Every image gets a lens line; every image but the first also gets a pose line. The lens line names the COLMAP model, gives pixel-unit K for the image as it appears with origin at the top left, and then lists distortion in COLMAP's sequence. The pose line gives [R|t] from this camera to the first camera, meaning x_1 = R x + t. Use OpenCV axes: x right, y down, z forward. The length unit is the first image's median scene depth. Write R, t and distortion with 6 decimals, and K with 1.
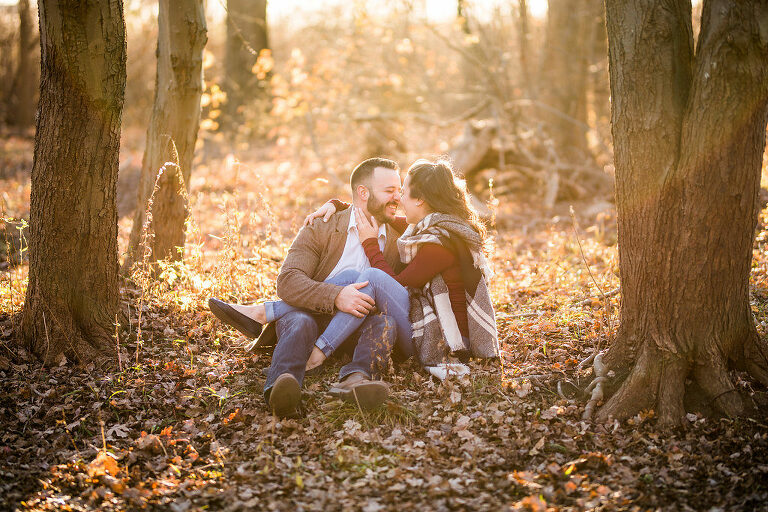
lens RADIAL K [[1794.5, 0, 384.5], [0, 1794.5, 254.7], [0, 0, 1]] dist [-0.050232, 0.000000]
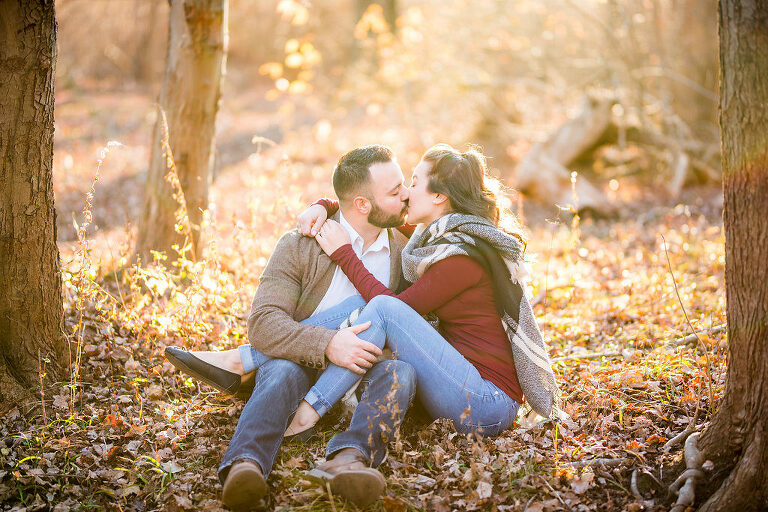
lens RADIAL K [[1794.5, 0, 383.3], [0, 1794.5, 257.9], [0, 0, 1]] dist [-0.050232, 0.000000]
pose [[0.996172, 0.032480, -0.081158, 0.050097], [-0.030619, 0.999241, 0.024065, -0.025947], [0.081878, -0.021488, 0.996411, 0.270887]]
